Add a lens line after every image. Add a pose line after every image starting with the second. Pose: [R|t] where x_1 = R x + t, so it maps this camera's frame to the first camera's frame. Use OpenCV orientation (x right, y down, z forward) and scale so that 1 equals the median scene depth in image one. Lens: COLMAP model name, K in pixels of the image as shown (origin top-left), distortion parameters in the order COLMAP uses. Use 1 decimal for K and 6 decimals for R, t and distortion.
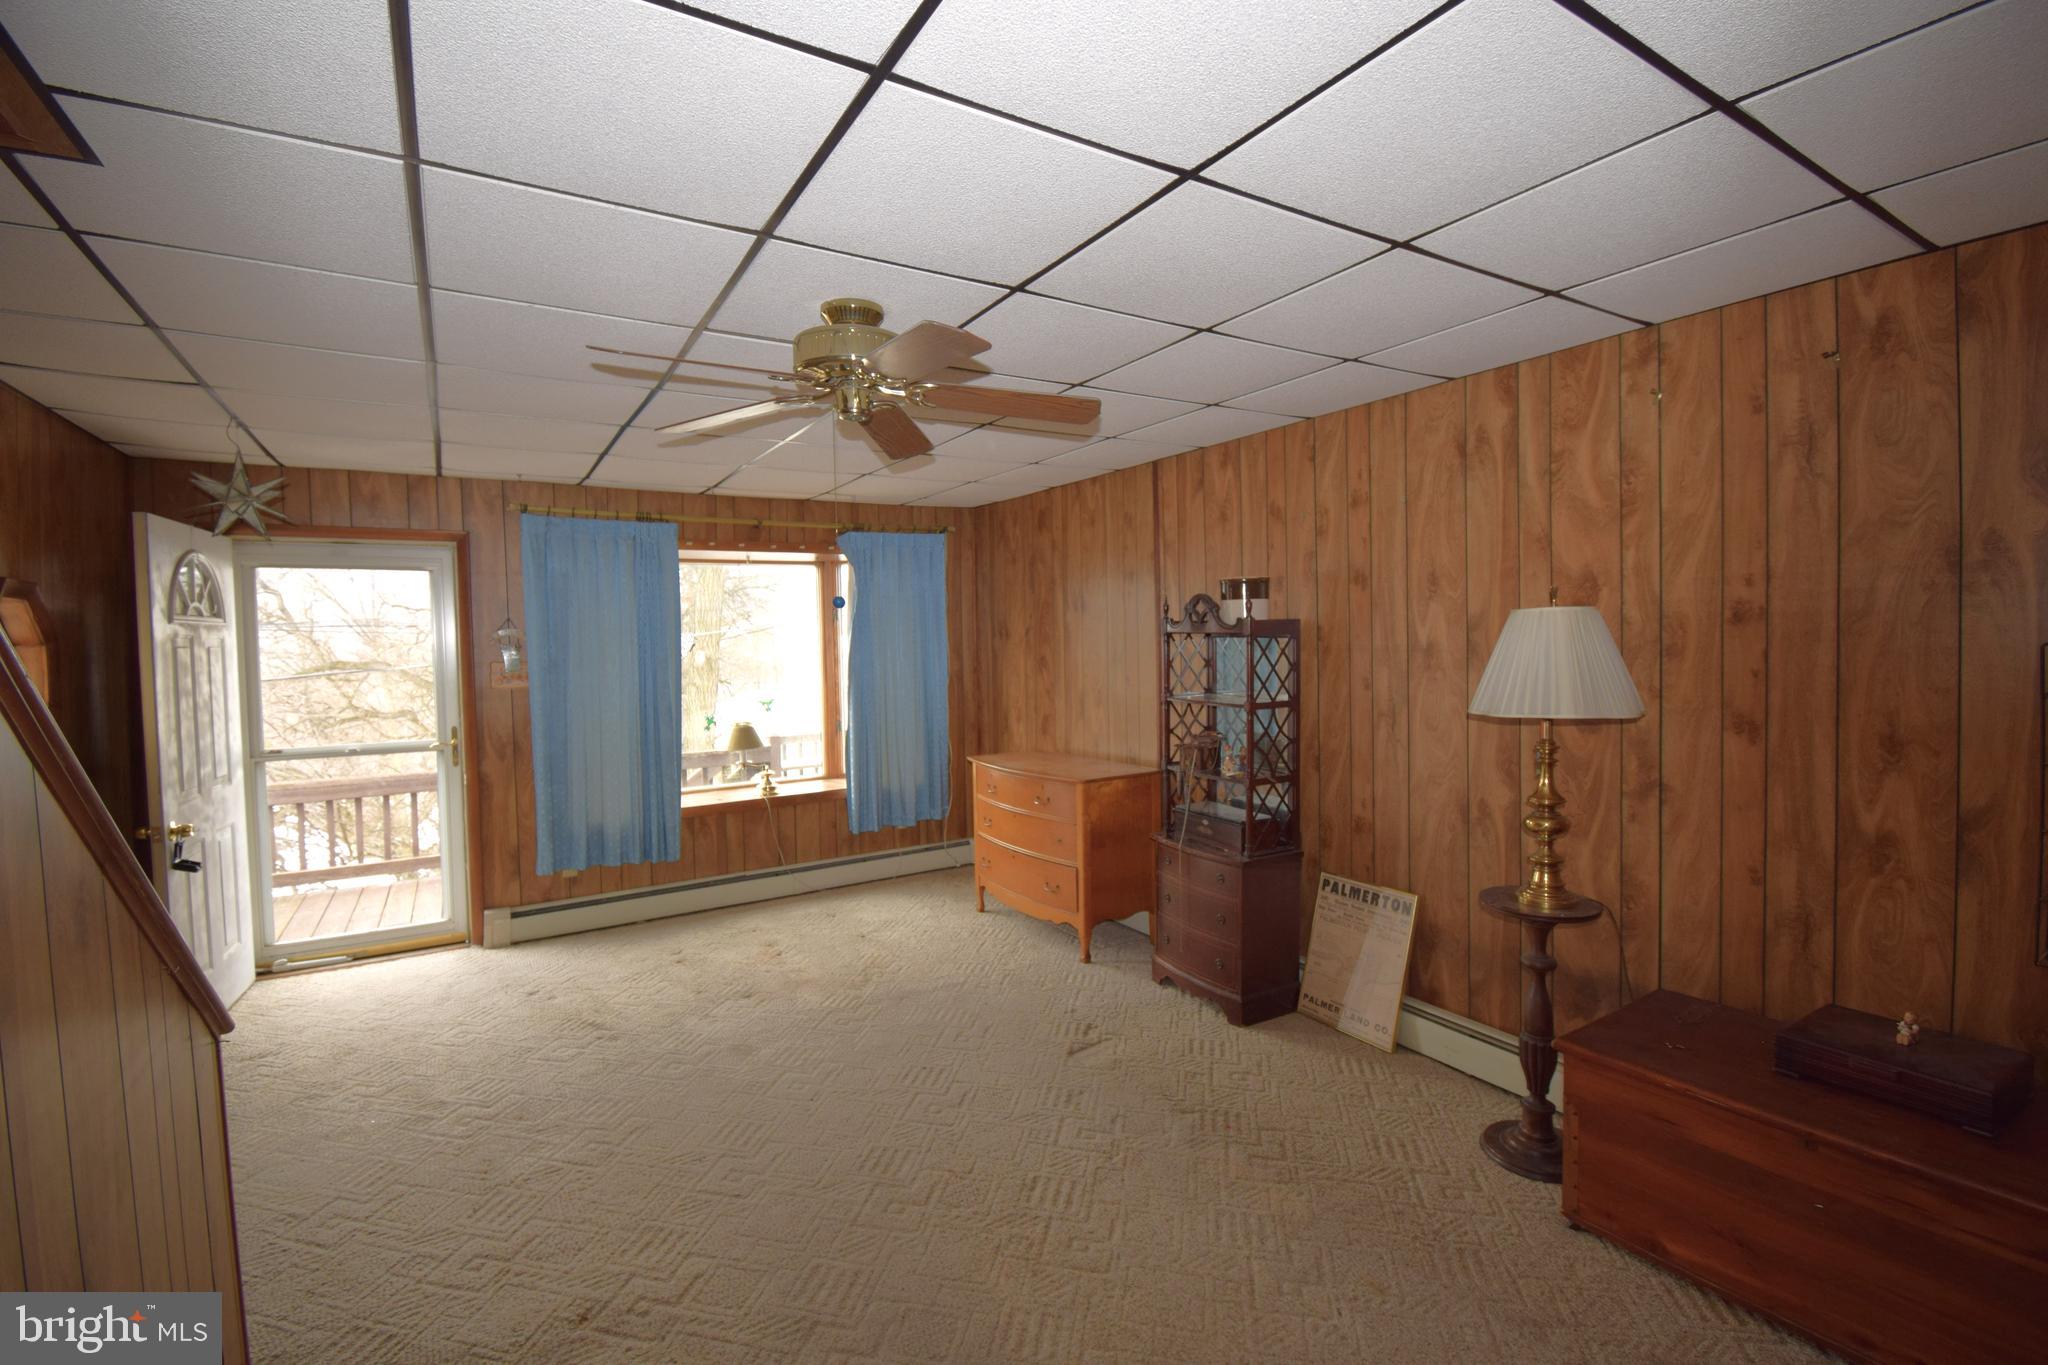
lens RADIAL K [[899.2, 0, 1020.0], [0, 899.2, 669.9], [0, 0, 1]] dist [0.021045, -0.027361]
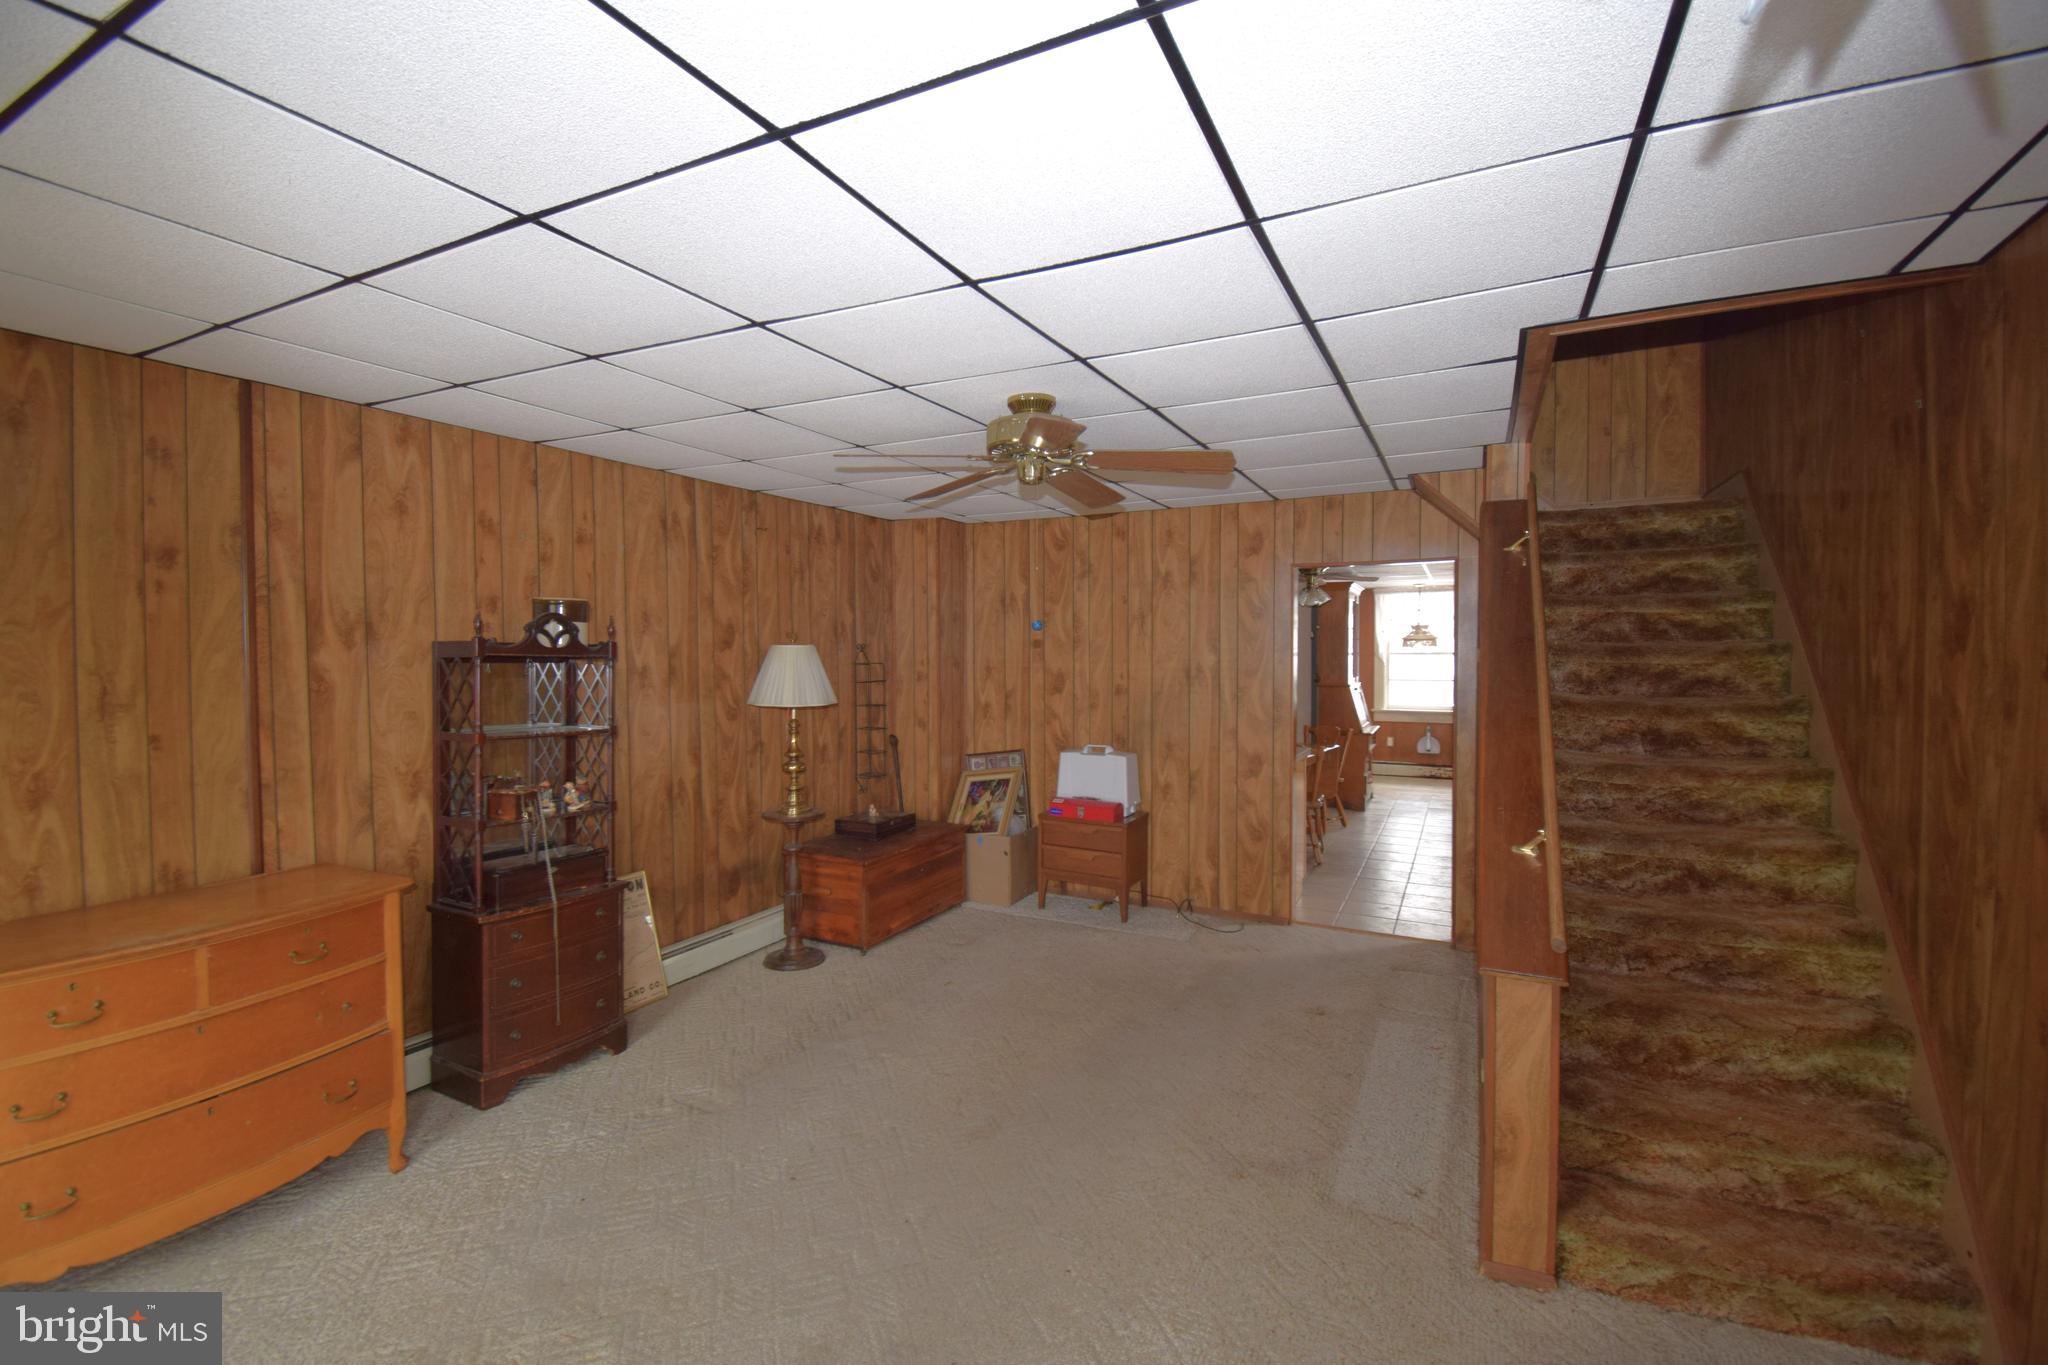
lens RADIAL K [[899.2, 0, 1020.0], [0, 899.2, 669.9], [0, 0, 1]] dist [0.021045, -0.027361]
pose [[-0.521161, 0.006322, 0.853435, -0.900799], [0.046333, 0.998708, 0.020895, -0.027543], [-0.852200, 0.050431, -0.520781, 1.203055]]
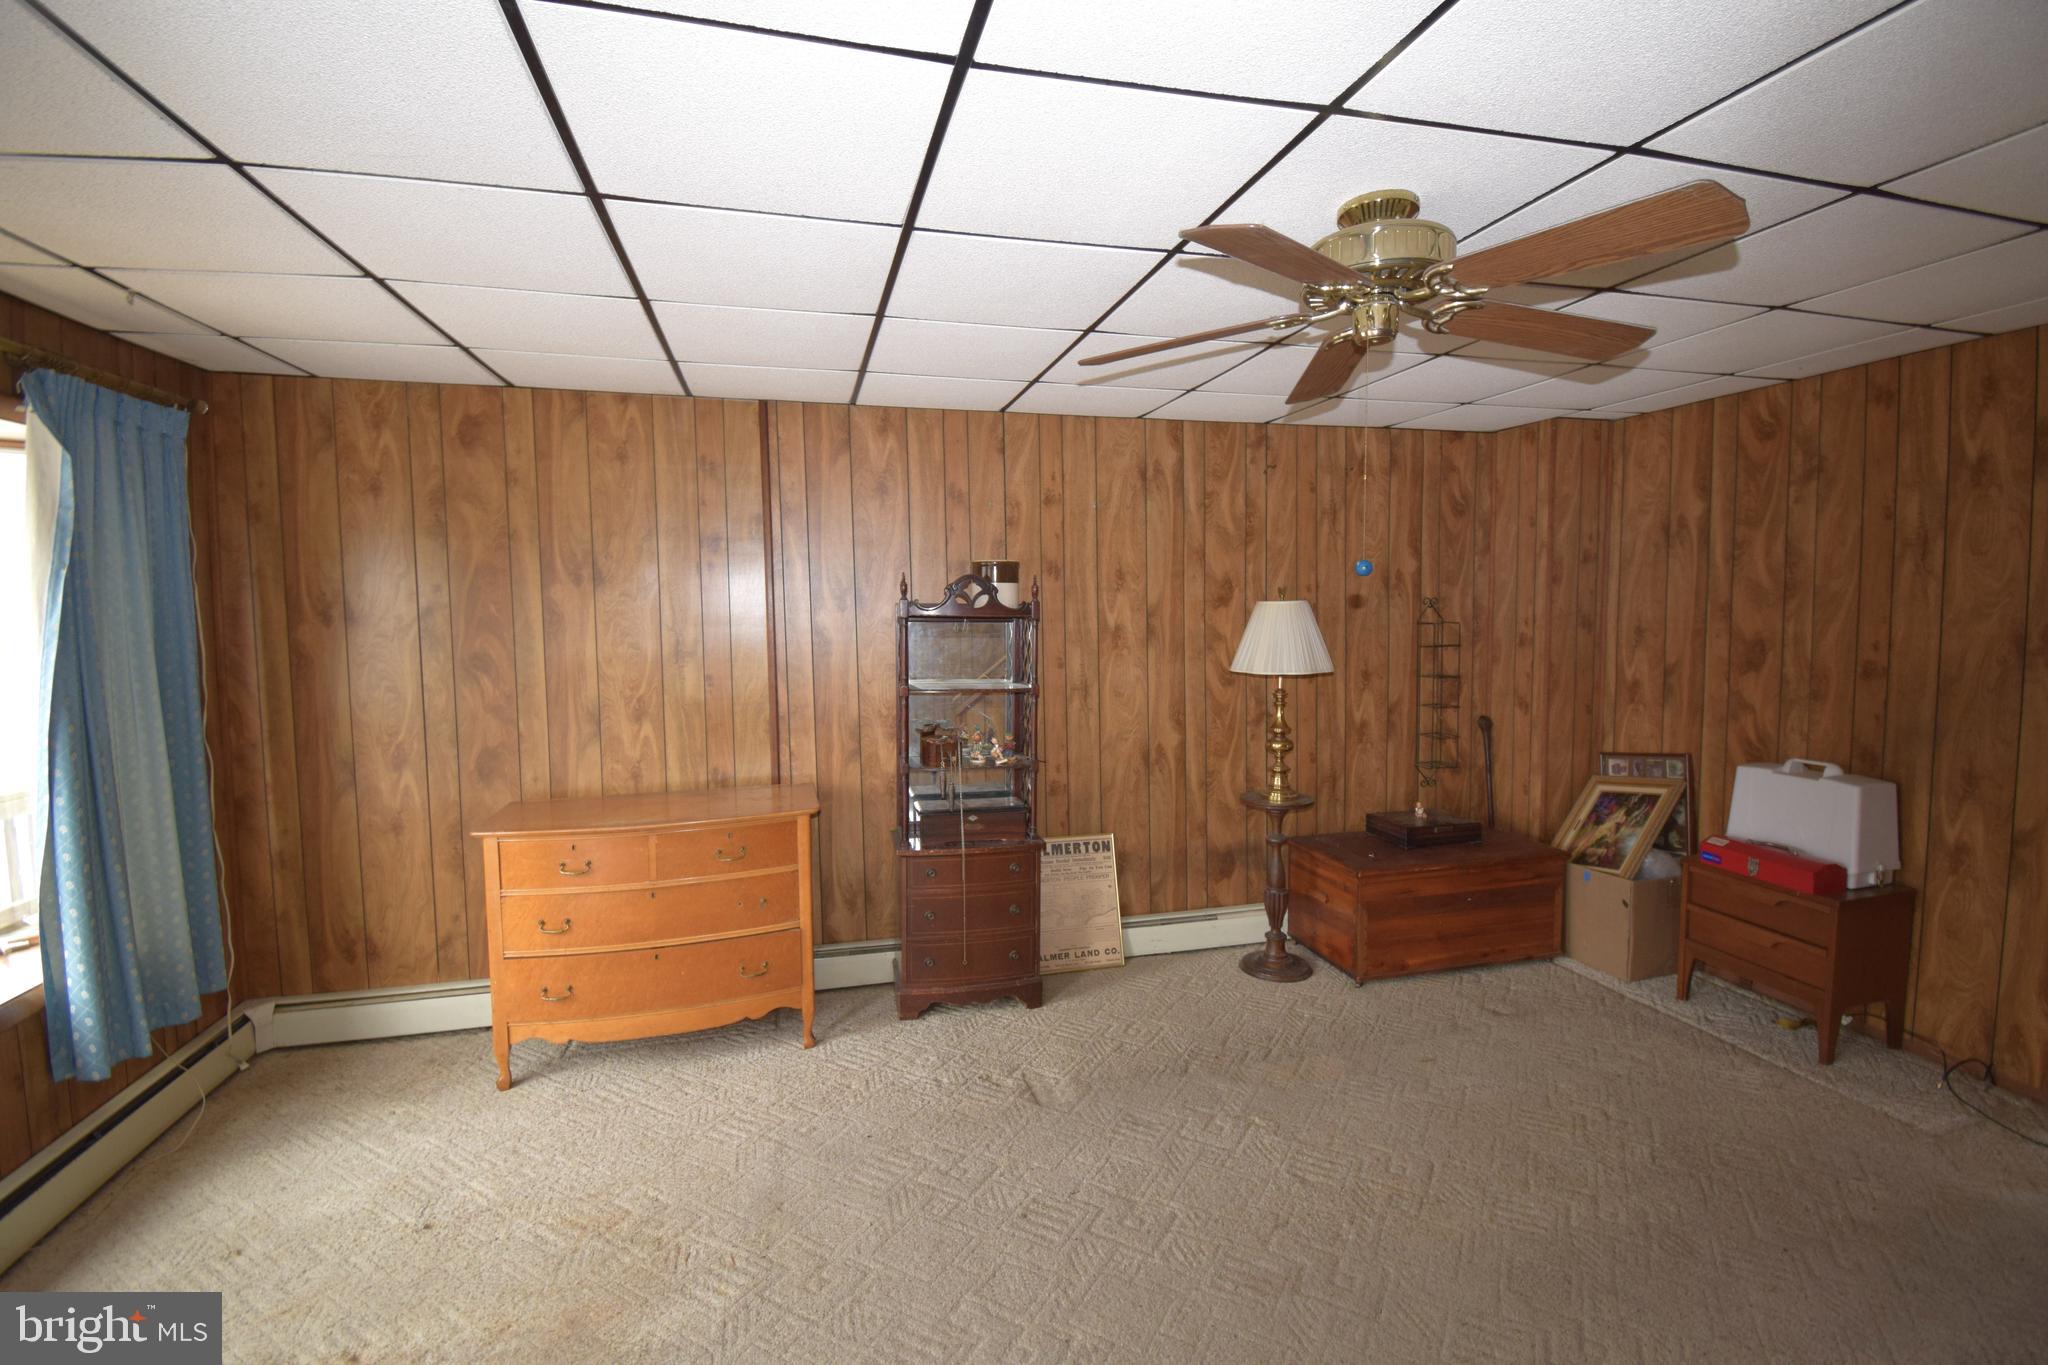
lens RADIAL K [[900.2, 0, 1014.0], [0, 900.2, 671.7], [0, 0, 1]] dist [0.022053, -0.026915]
pose [[0.295714, -0.043698, 0.954277, -0.762452], [0.039931, 0.998646, 0.033356, -0.014402], [-0.954442, 0.028242, 0.297059, 0.765877]]
